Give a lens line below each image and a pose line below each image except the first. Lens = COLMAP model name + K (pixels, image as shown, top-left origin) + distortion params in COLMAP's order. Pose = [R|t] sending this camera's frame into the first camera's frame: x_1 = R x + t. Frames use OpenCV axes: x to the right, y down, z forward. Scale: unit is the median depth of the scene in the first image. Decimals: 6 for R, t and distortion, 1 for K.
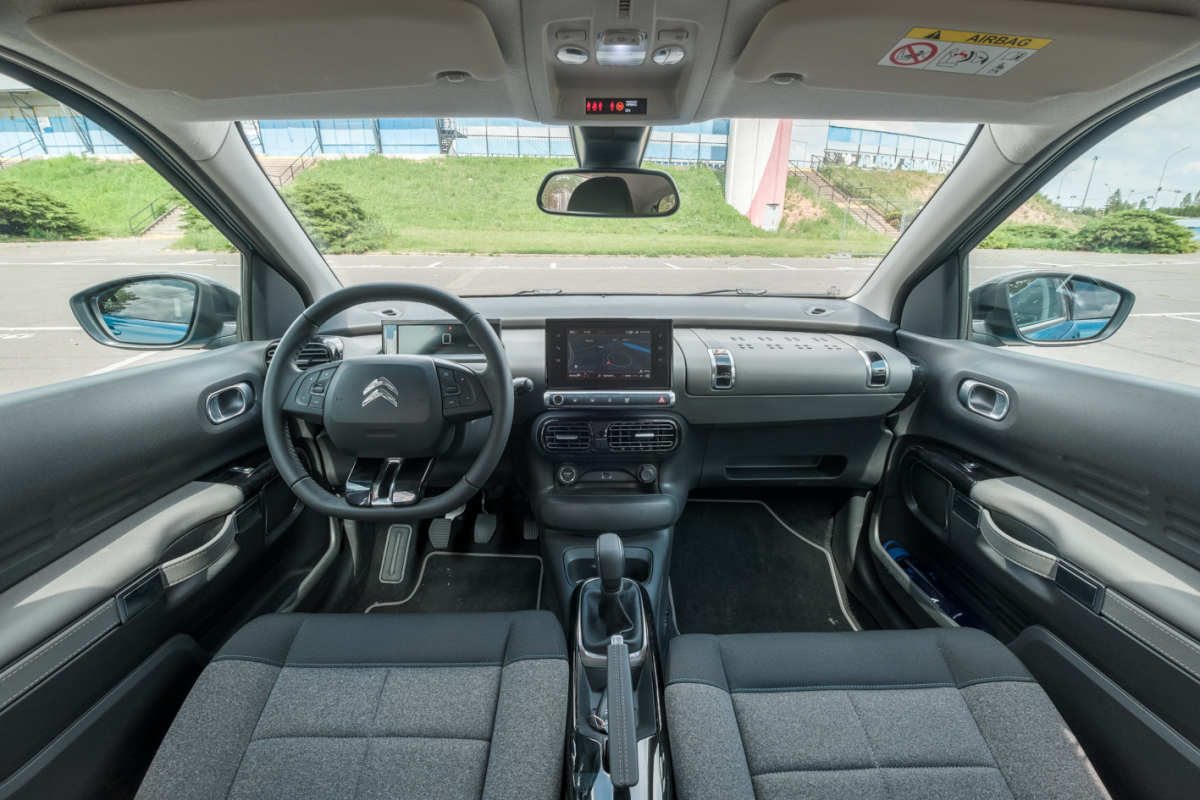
lens RADIAL K [[524.1, 0, 594.9], [0, 524.1, 395.0], [0, 0, 1]] dist [-0.013484, 0.000477]
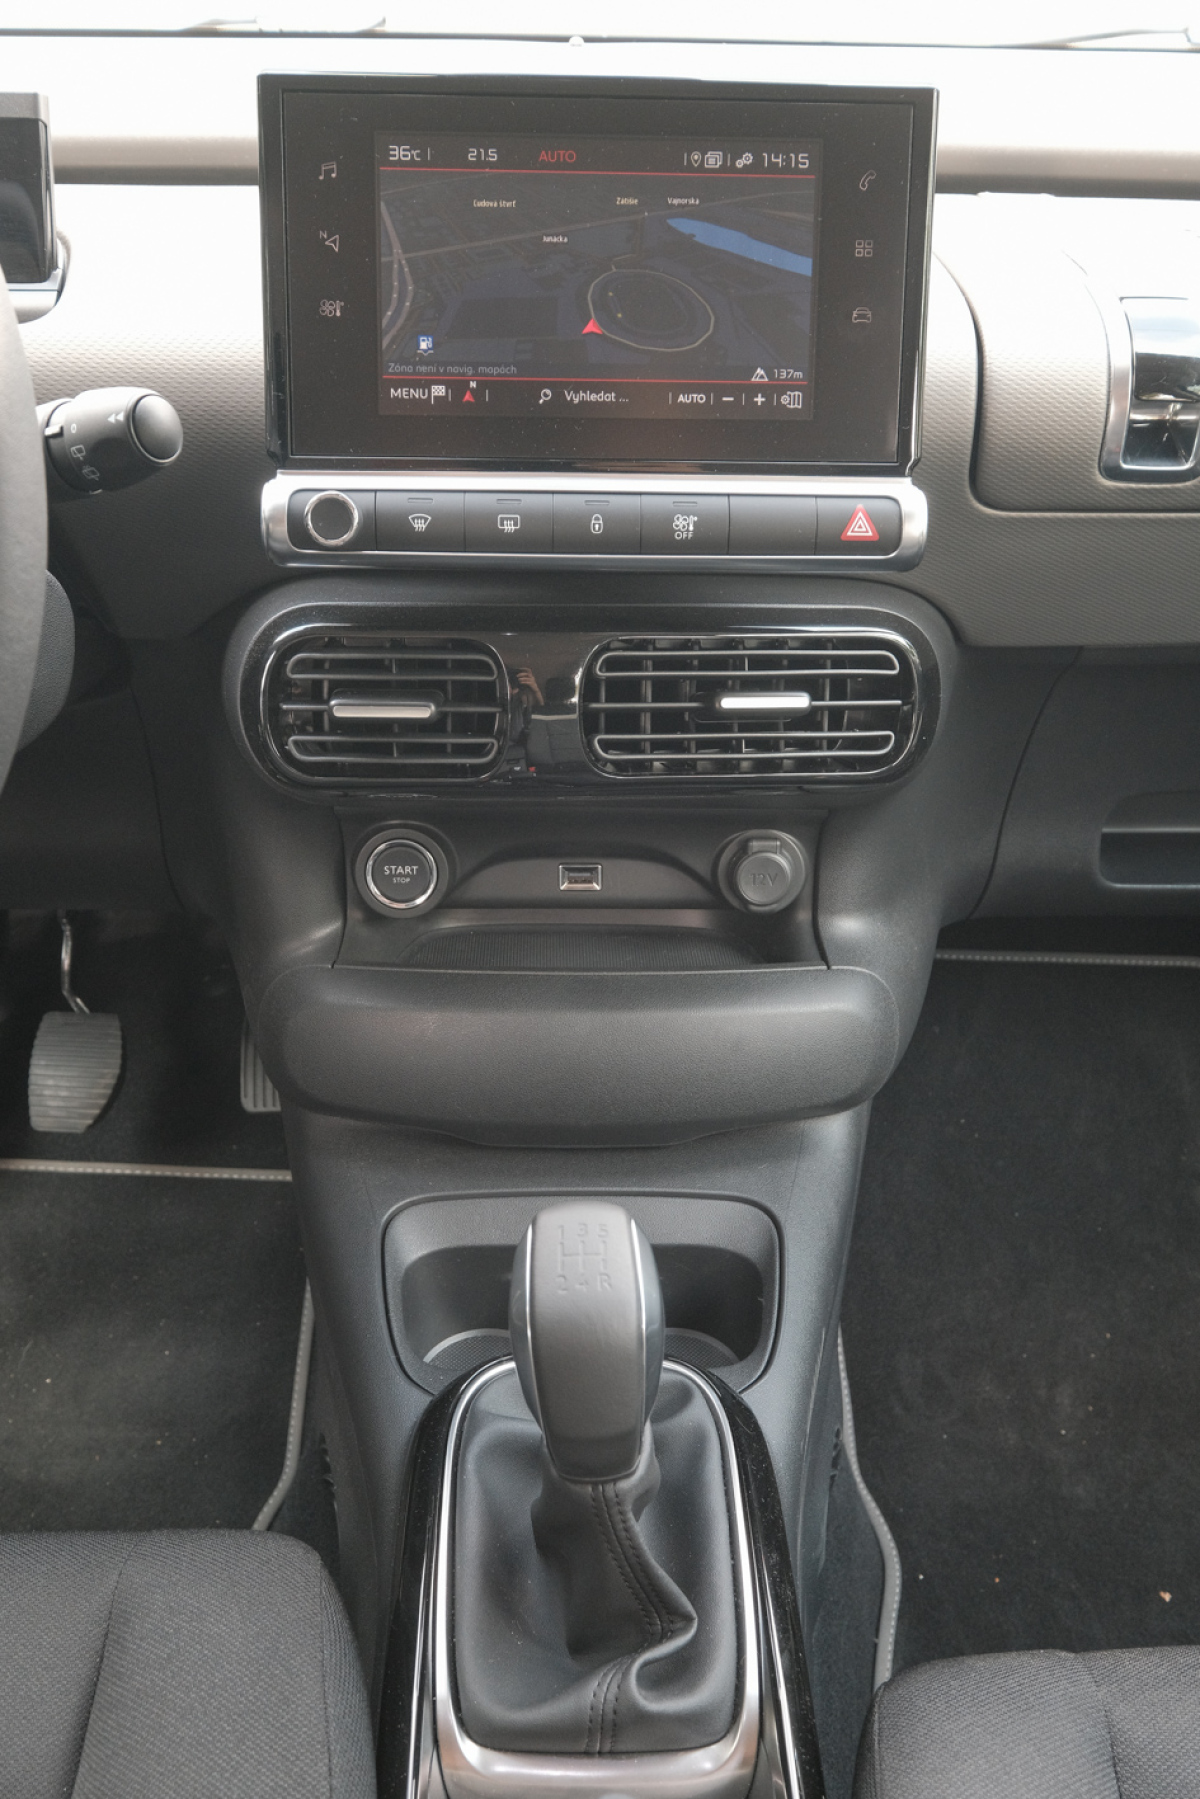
lens RADIAL K [[1725.1, 0, 596.7], [0, 1725.1, 897.4], [0, 0, 1]] dist [0.004953, 0.000000]
pose [[0.999621, 0.006712, 0.026683, 0.011426], [-0.012124, 0.978019, 0.208164, 0.011403], [-0.024699, -0.208409, 0.977730, 0.324985]]
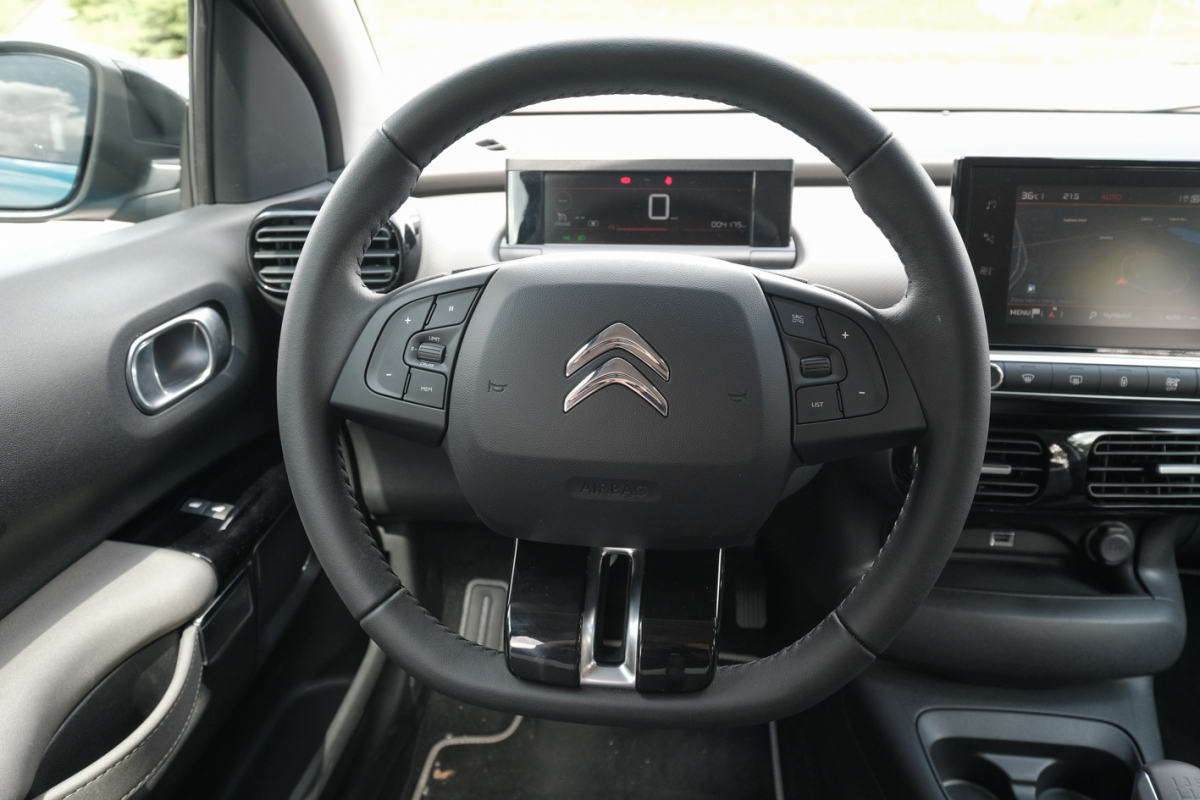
lens RADIAL K [[834.1, 0, 595.0], [0, 834.1, 396.9], [0, 0, 1]] dist [-0.002919, -0.003009]
pose [[0.992499, 0.042495, -0.114627, -0.268645], [-0.028557, 0.992289, 0.120612, -0.038975], [0.118869, -0.116434, 0.986060, 0.347558]]
